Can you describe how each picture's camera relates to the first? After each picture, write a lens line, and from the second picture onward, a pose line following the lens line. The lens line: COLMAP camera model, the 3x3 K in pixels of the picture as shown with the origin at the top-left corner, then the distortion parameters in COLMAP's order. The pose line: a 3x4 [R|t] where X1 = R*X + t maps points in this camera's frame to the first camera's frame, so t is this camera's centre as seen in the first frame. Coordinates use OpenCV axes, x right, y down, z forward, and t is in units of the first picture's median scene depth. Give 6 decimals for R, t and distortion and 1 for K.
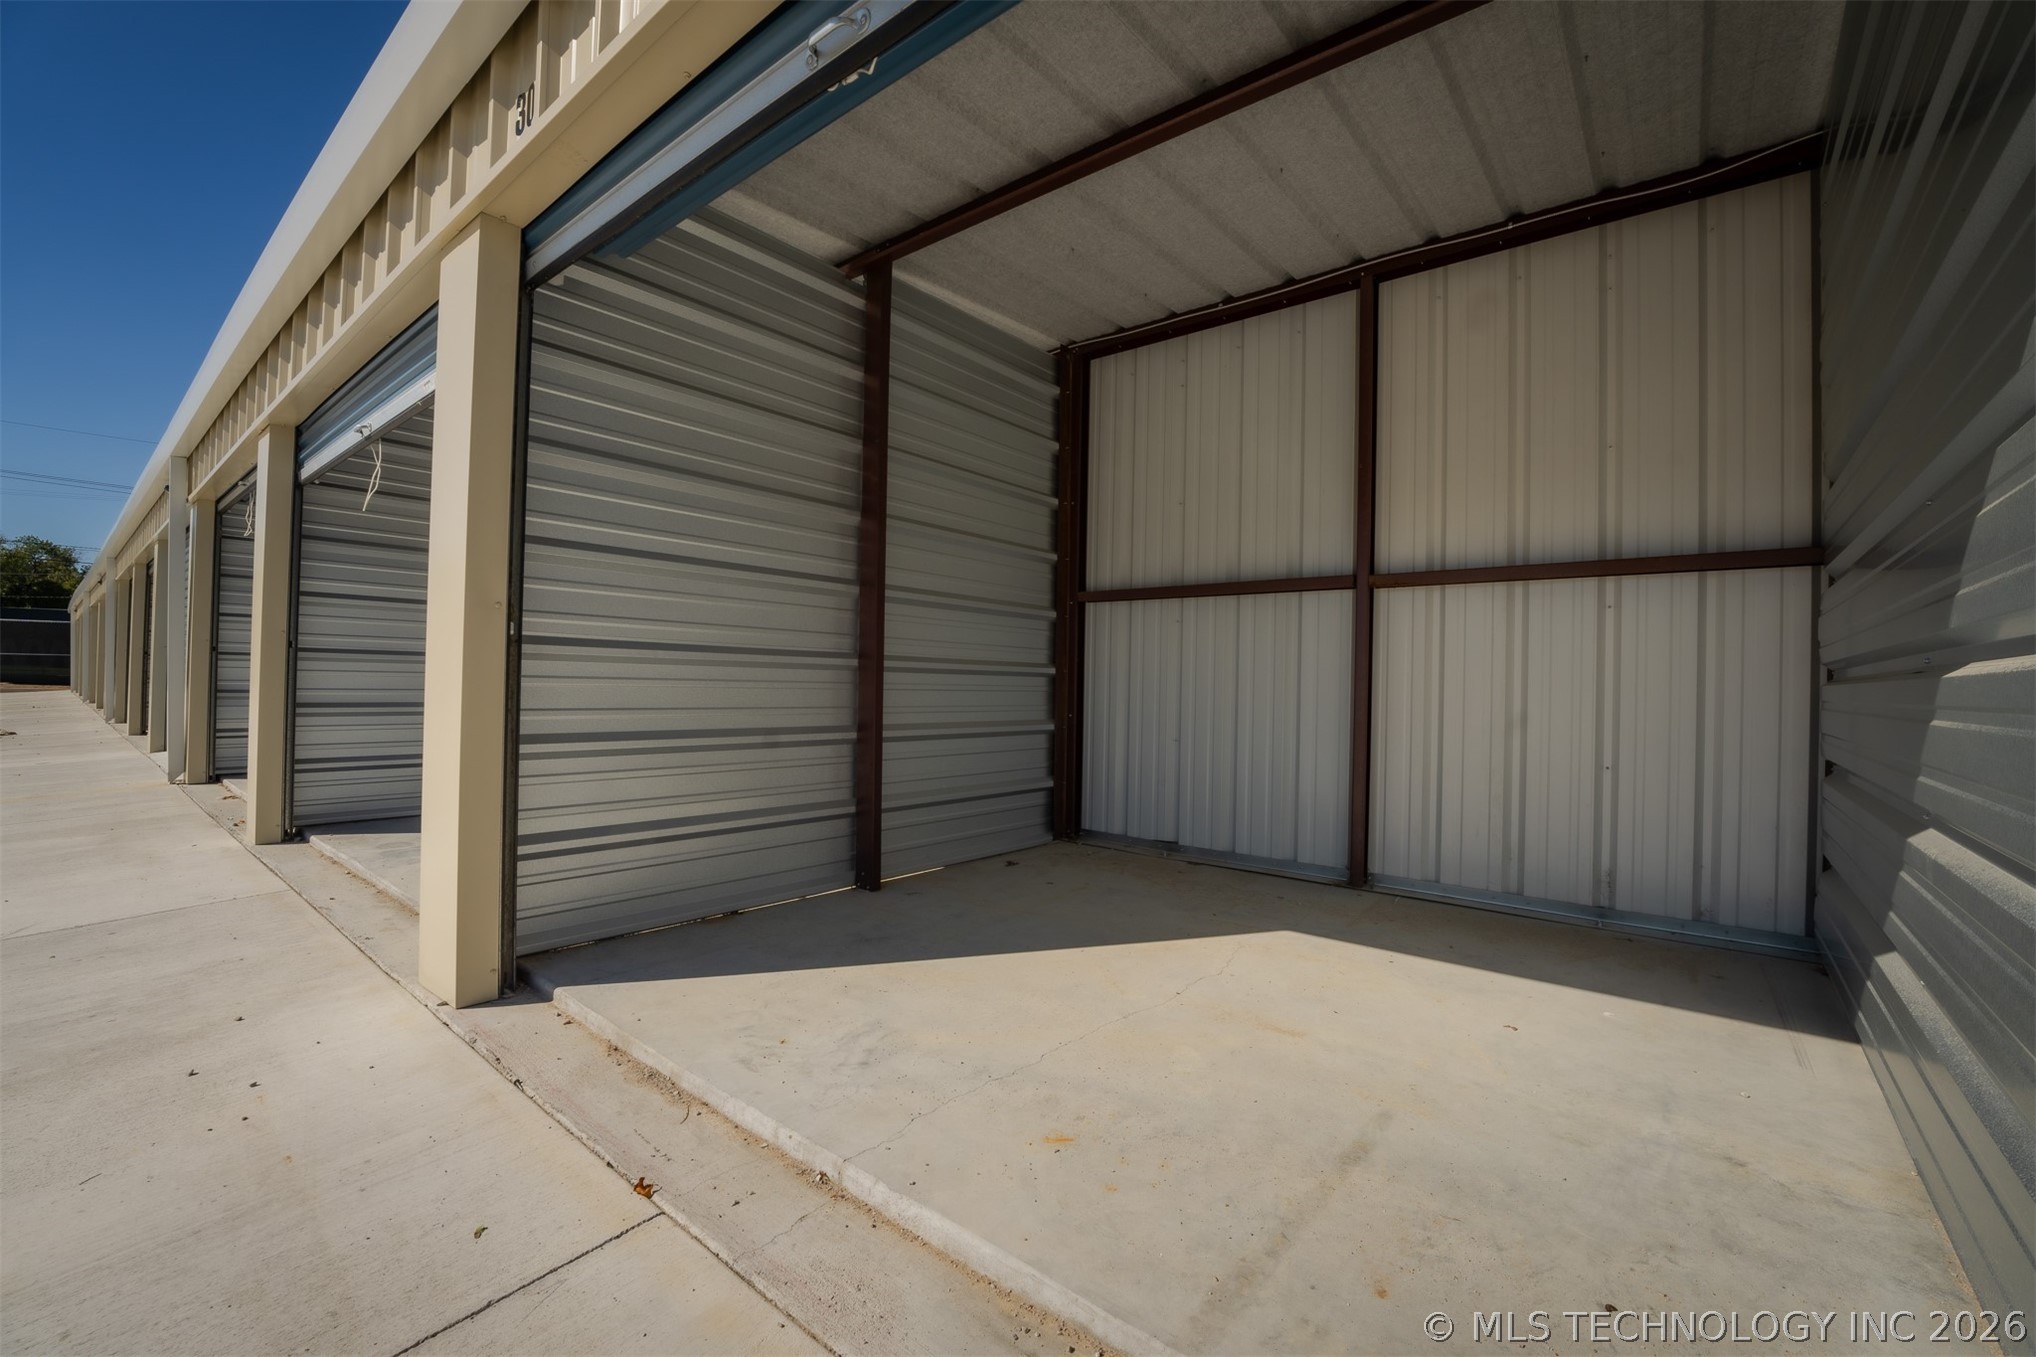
lens RADIAL K [[853.9, 0, 1018.0], [0, 853.9, 678.5], [0, 0, 1]] dist [-0.025118, 0.000332]
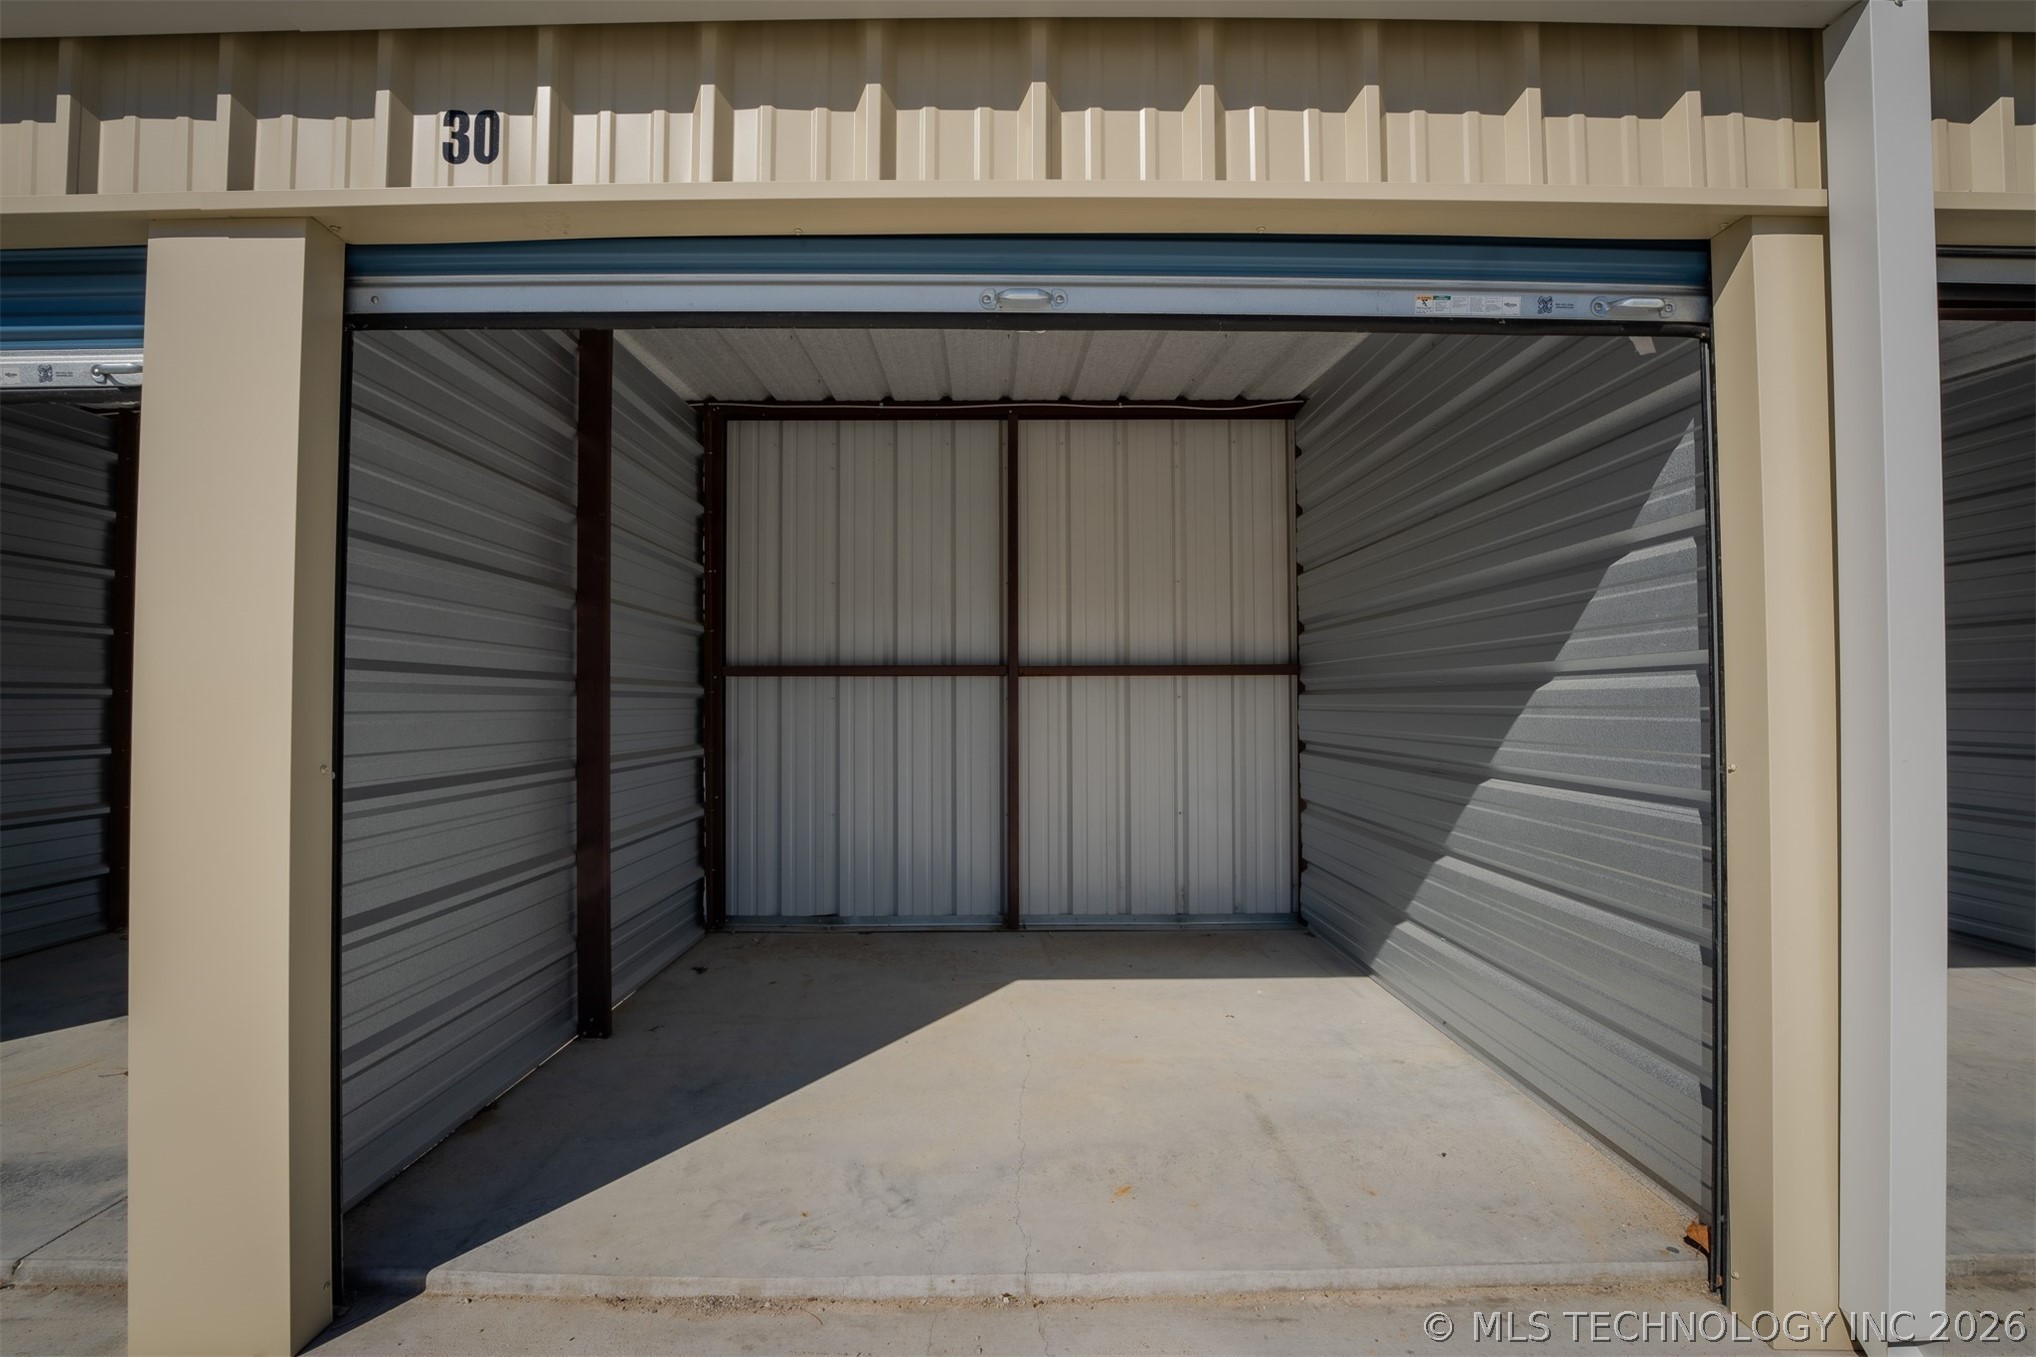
lens RADIAL K [[915.3, 0, 1018.0], [0, 915.3, 678.5], [0, 0, 1]] dist [-0.023591, 0.000562]
pose [[0.758254, -0.006413, 0.651927, -0.453744], [0.013371, 0.999894, -0.005716, -0.103152], [-0.651822, 0.013051, 0.758260, 0.029944]]
